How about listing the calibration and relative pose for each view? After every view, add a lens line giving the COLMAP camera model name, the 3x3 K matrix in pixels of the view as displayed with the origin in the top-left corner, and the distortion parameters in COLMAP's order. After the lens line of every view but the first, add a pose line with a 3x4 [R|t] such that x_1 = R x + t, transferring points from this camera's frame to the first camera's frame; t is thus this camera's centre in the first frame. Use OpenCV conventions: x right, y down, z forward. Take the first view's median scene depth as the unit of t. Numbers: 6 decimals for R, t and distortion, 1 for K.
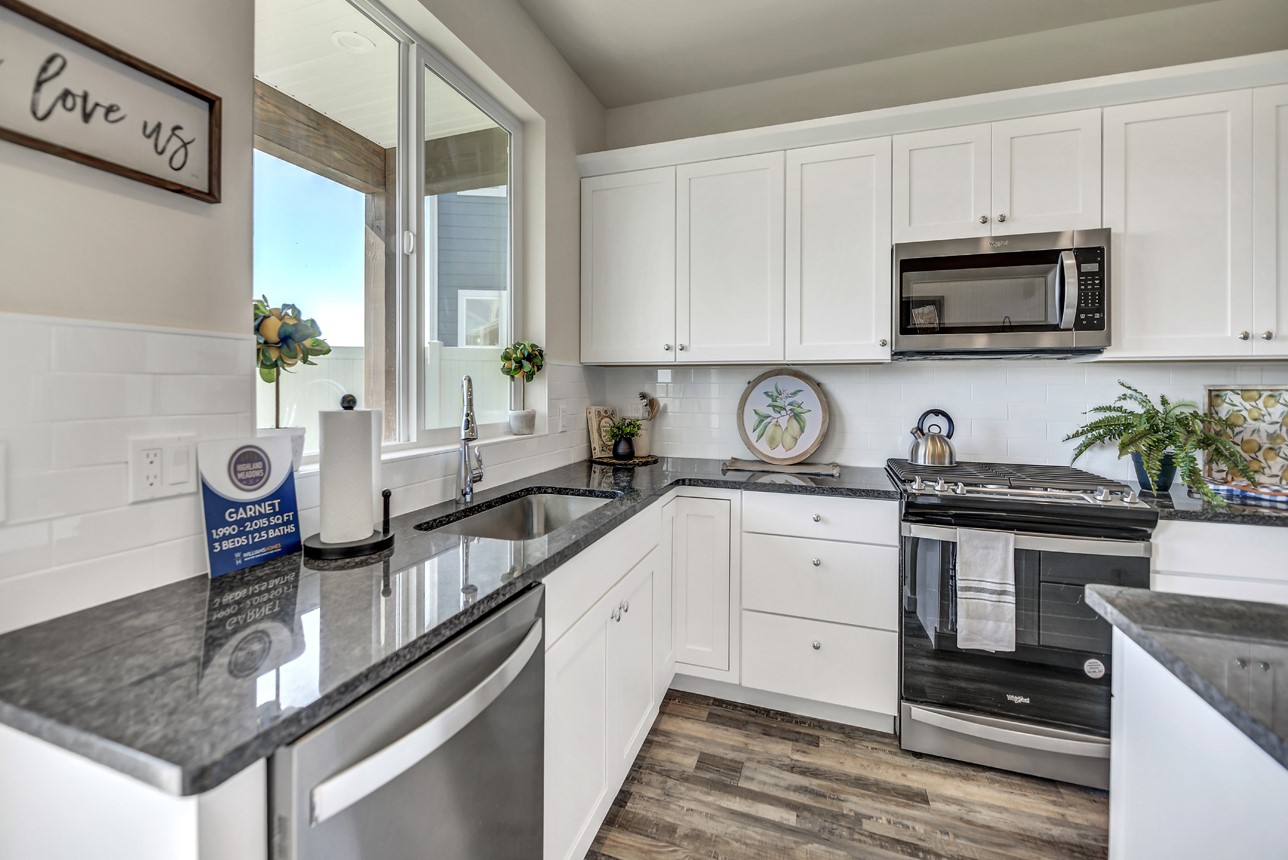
lens RADIAL K [[529.1, 0, 644.6], [0, 529.1, 398.8], [0, 0, 1]] dist [-0.000524, -0.003244]
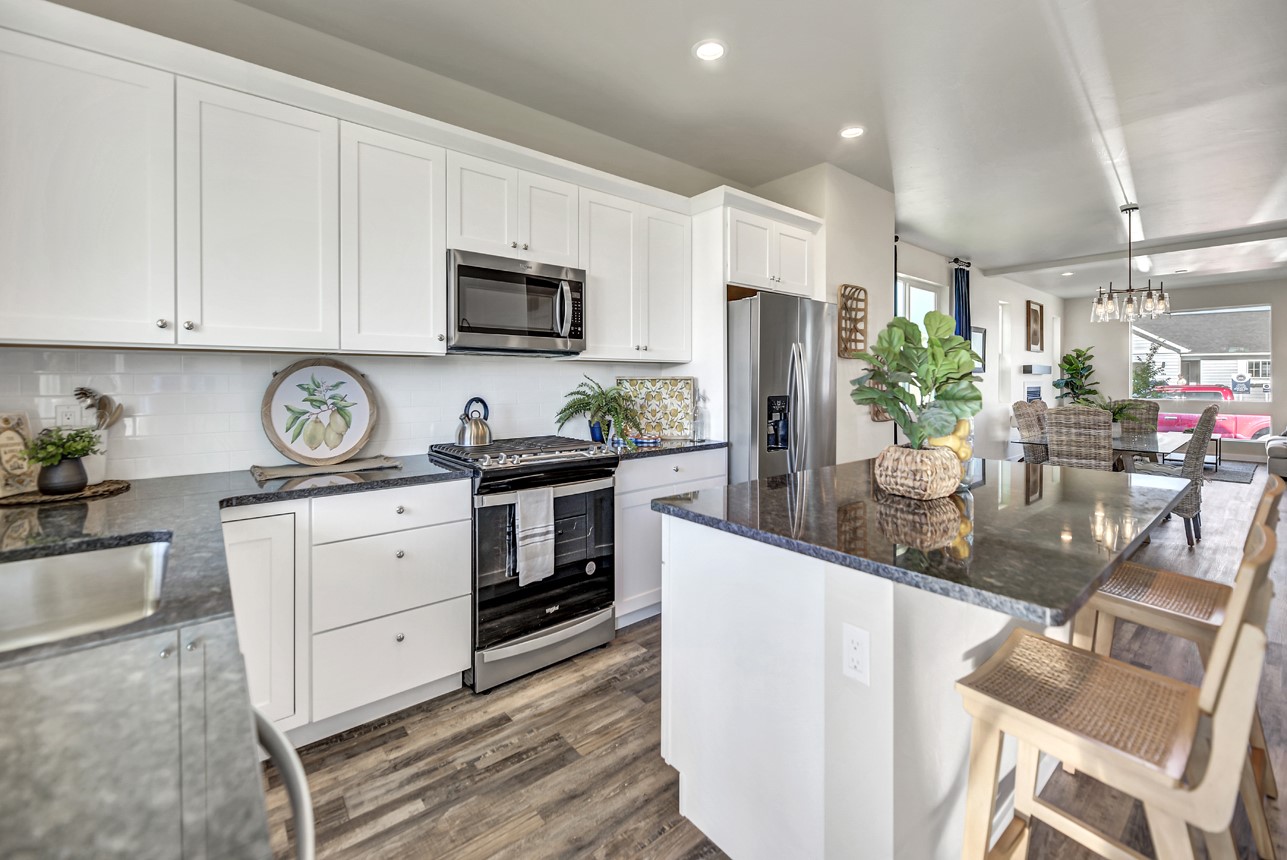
lens RADIAL K [[528.7, 0, 644.1], [0, 528.7, 398.8], [0, 0, 1]] dist [-0.000524, -0.003244]
pose [[0.514295, -0.034972, 0.856900, -0.285871], [0.022465, 0.999375, 0.027303, -0.000764], [-0.857319, 0.005208, 0.514759, 0.092019]]
